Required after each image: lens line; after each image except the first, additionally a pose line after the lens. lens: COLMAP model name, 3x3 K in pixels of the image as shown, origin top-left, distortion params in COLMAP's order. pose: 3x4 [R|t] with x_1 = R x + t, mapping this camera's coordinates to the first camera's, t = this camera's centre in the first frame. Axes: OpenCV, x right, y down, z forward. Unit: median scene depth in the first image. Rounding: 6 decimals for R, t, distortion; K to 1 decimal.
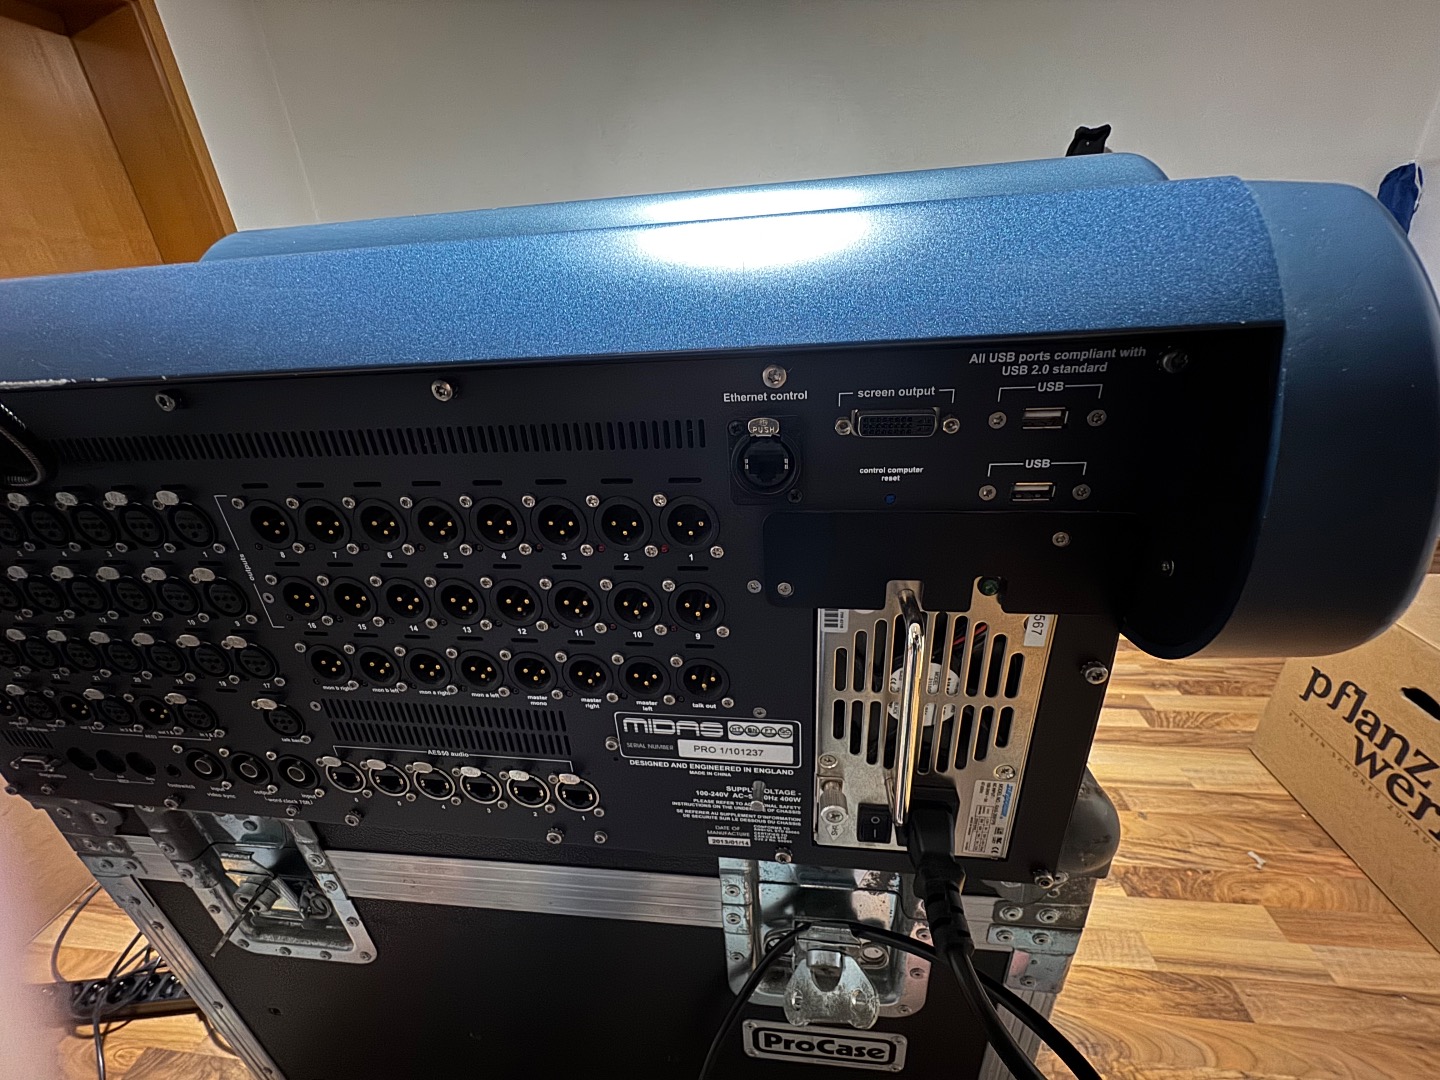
lens RADIAL K [[578.0, 0, 724.9], [0, 578.0, 536.8], [0, 0, 1]] dist [-0.003112, -0.000802]
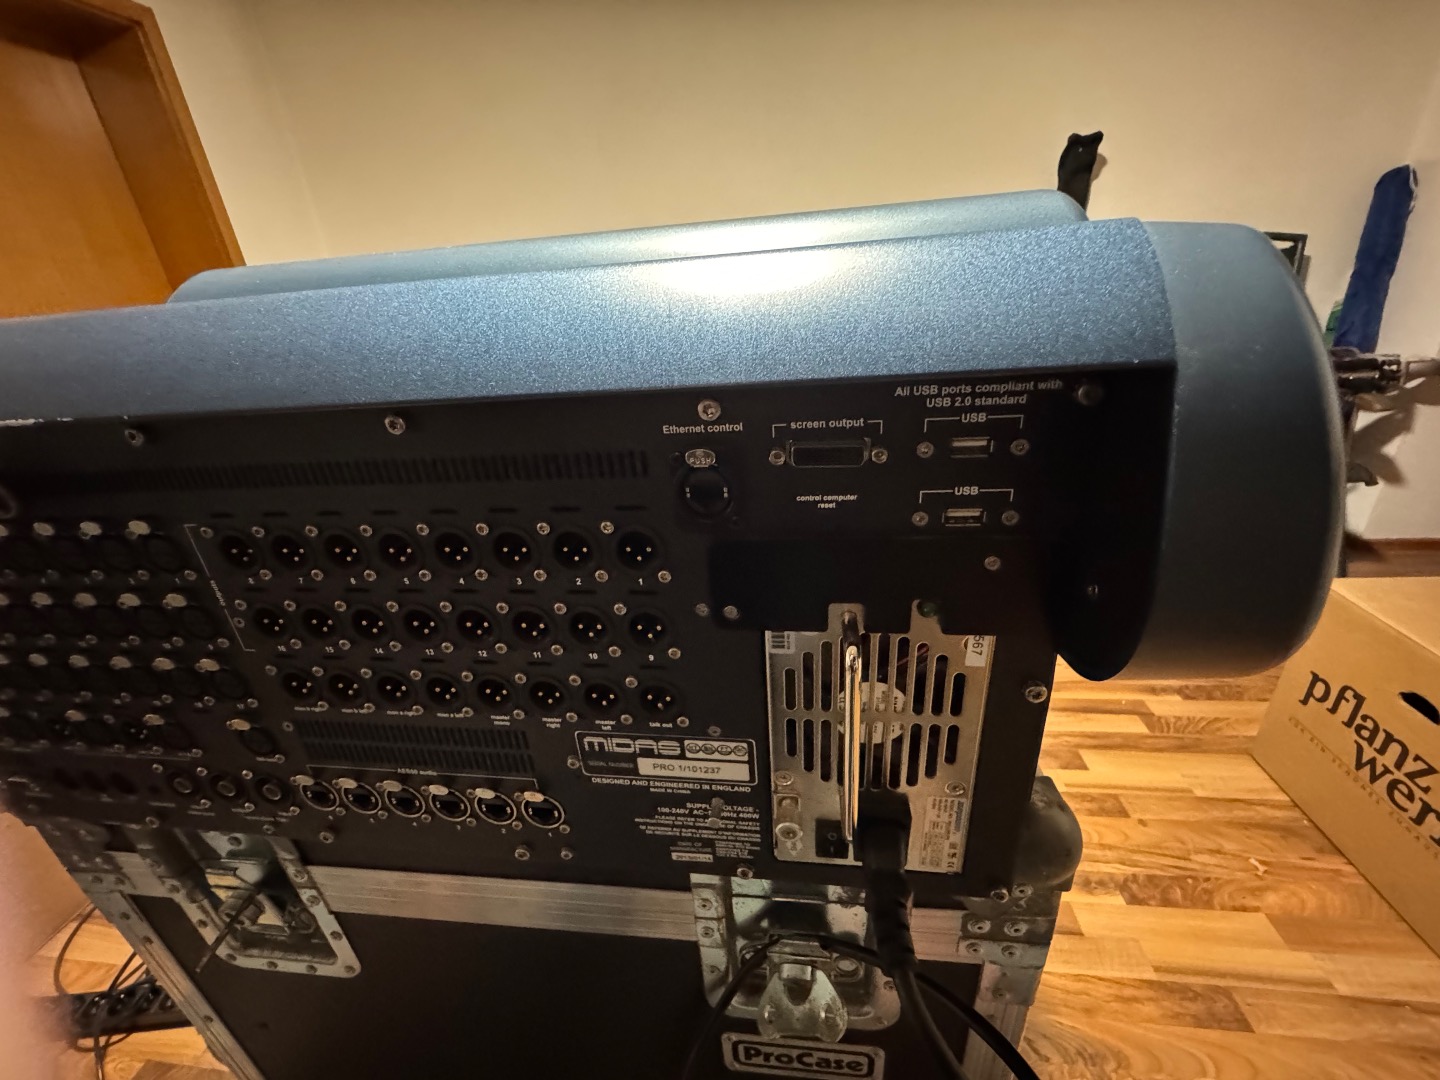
lens RADIAL K [[578.0, 0, 724.2], [0, 578.0, 536.8], [0, 0, 1]] dist [-0.003112, -0.000802]
pose [[0.999918, -0.009798, -0.008286, 0.081291], [0.009710, 0.999896, -0.010659, -0.026248], [0.008390, 0.010577, 0.999909, -0.023083]]
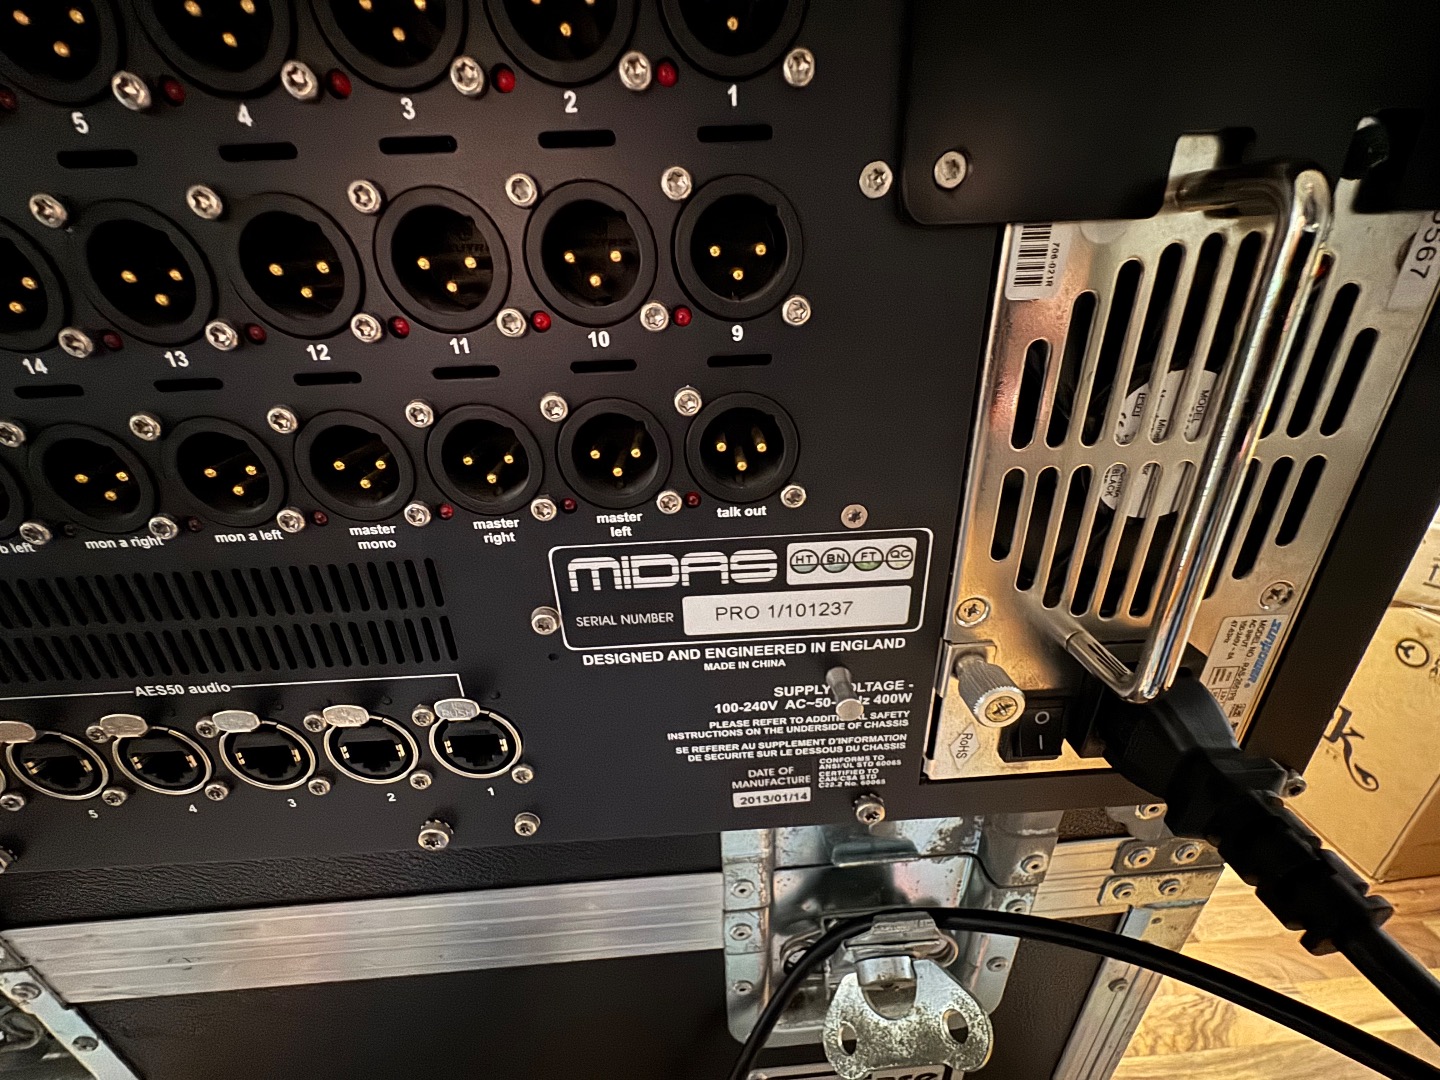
lens RADIAL K [[578.0, 0, 728.5], [0, 578.0, 531.7], [0, 0, 1]] dist [-0.003112, -0.000802]
pose [[0.983445, -0.050427, 0.174047, -0.121874], [0.051406, 0.998677, -0.001119, 0.285329], [-0.173760, 0.010048, 0.984737, 0.482449]]
